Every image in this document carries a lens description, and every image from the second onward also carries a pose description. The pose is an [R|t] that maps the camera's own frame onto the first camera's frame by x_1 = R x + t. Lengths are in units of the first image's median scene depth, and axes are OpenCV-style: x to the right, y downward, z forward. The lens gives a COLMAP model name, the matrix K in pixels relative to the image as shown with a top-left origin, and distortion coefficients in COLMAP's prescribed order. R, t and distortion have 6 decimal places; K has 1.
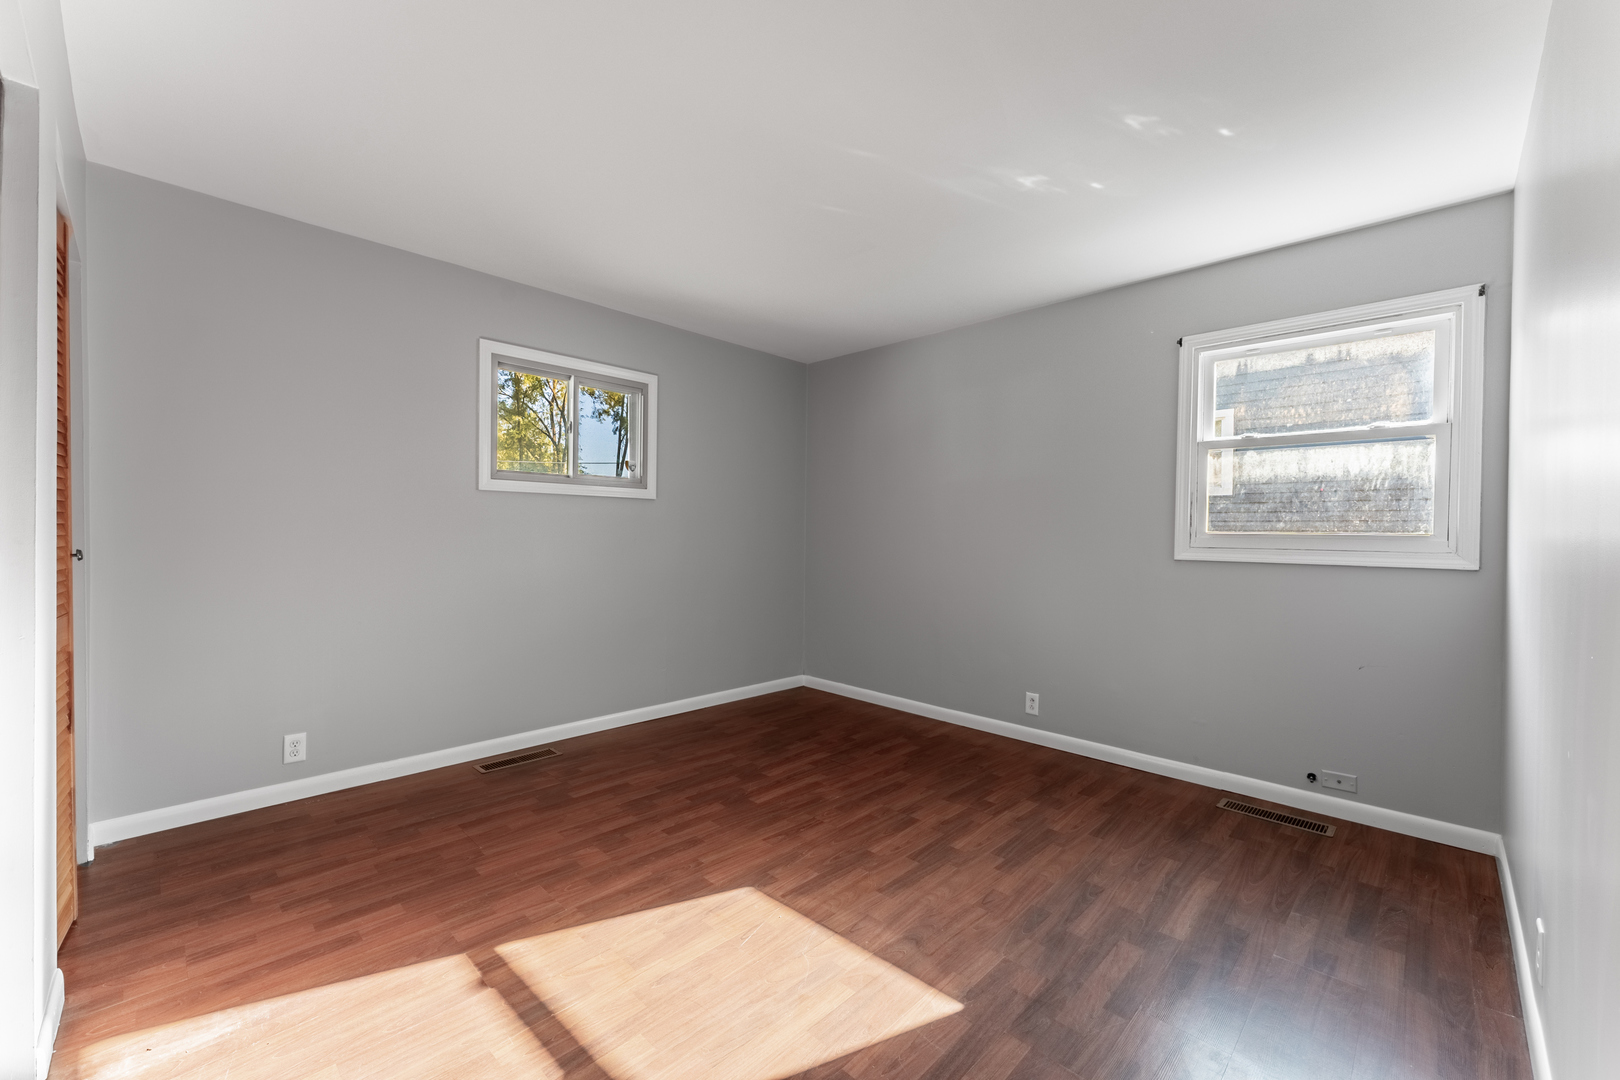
lens RADIAL K [[649.4, 0, 807.7], [0, 649.4, 544.0], [0, 0, 1]] dist [0.002933, -0.000090]
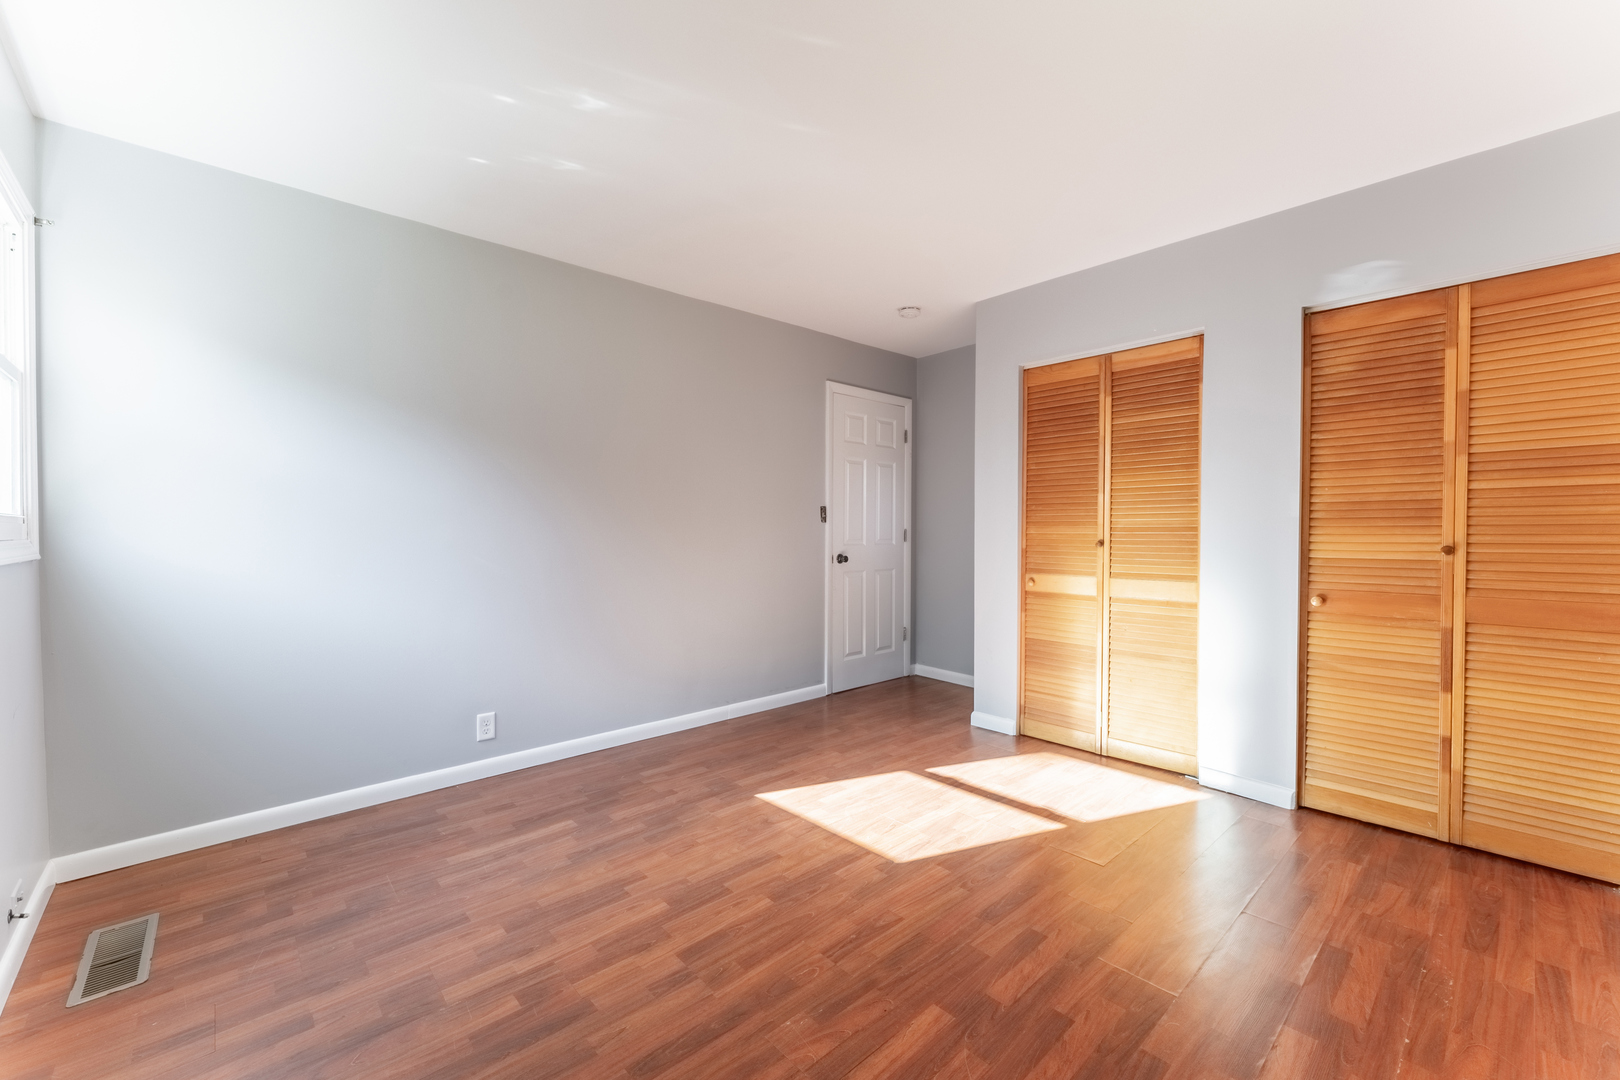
lens RADIAL K [[649.4, 0, 808.6], [0, 649.4, 533.2], [0, 0, 1]] dist [0.002933, -0.000090]
pose [[-0.998229, -0.014166, 0.057770, 0.006177], [-0.013155, 0.999754, 0.017850, -0.020361], [-0.058009, 0.017058, -0.998170, 1.867622]]
